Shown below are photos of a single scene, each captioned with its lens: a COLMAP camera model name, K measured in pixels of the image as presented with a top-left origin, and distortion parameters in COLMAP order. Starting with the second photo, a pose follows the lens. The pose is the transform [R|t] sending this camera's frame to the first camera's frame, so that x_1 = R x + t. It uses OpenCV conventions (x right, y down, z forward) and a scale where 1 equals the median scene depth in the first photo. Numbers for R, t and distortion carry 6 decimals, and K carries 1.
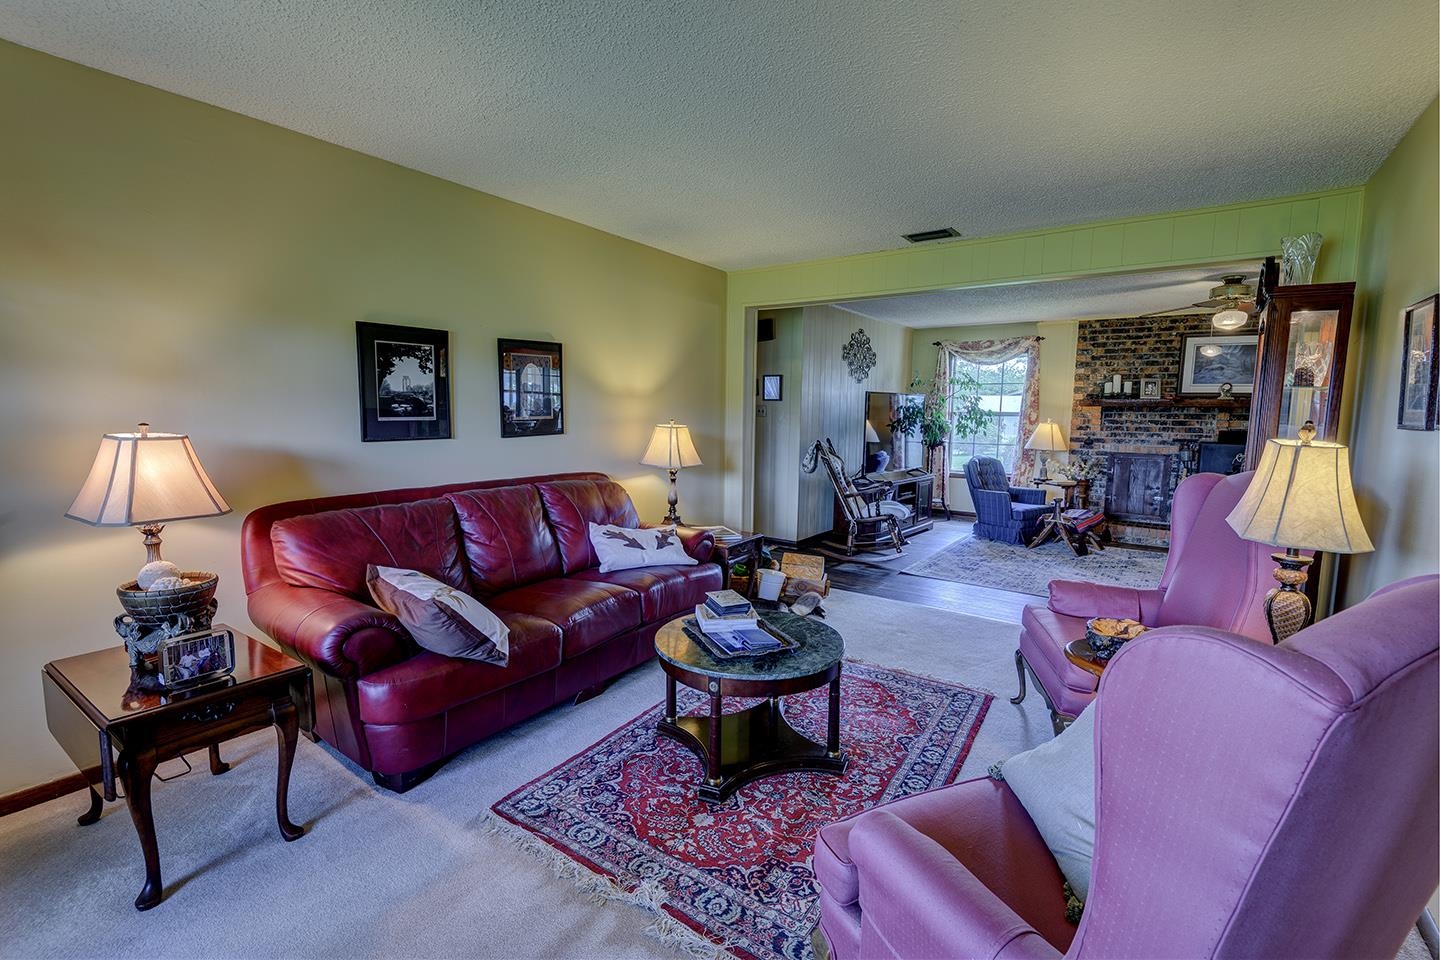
lens RADIAL K [[634.4, 0, 701.7], [0, 634.4, 460.6], [0, 0, 1]] dist [0.000442, -0.000372]
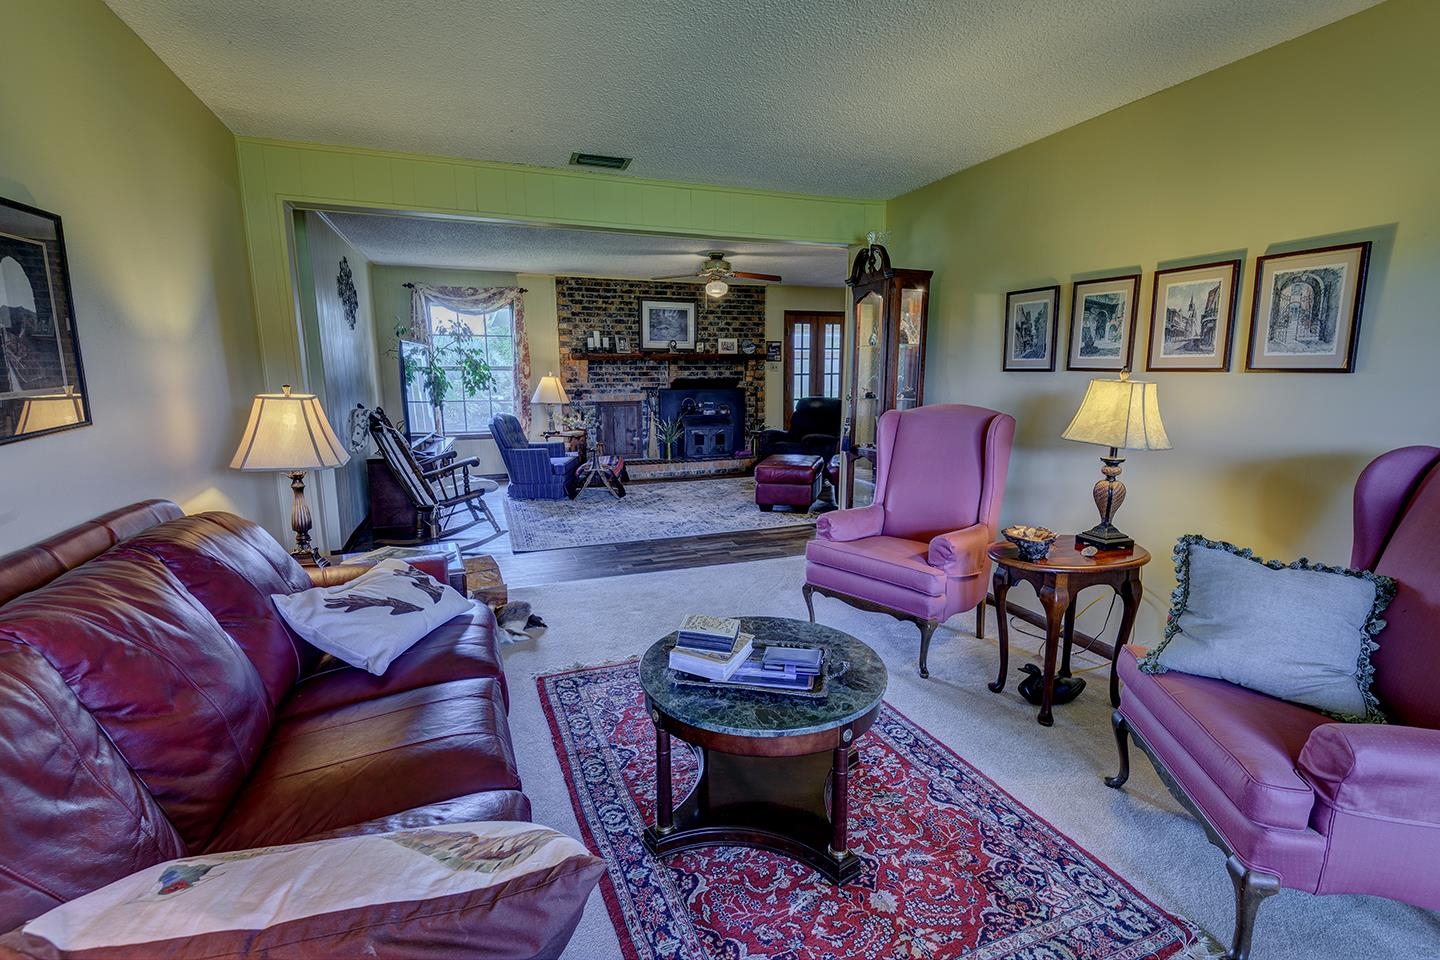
lens RADIAL K [[645.6, 0, 709.6], [0, 645.6, 479.4], [0, 0, 1]] dist [0.000088, -0.000949]
pose [[0.550331, -0.154288, 0.820567, -0.198837], [0.073226, 0.987910, 0.136642, -0.019619], [-0.831729, -0.015112, 0.554976, 0.217036]]
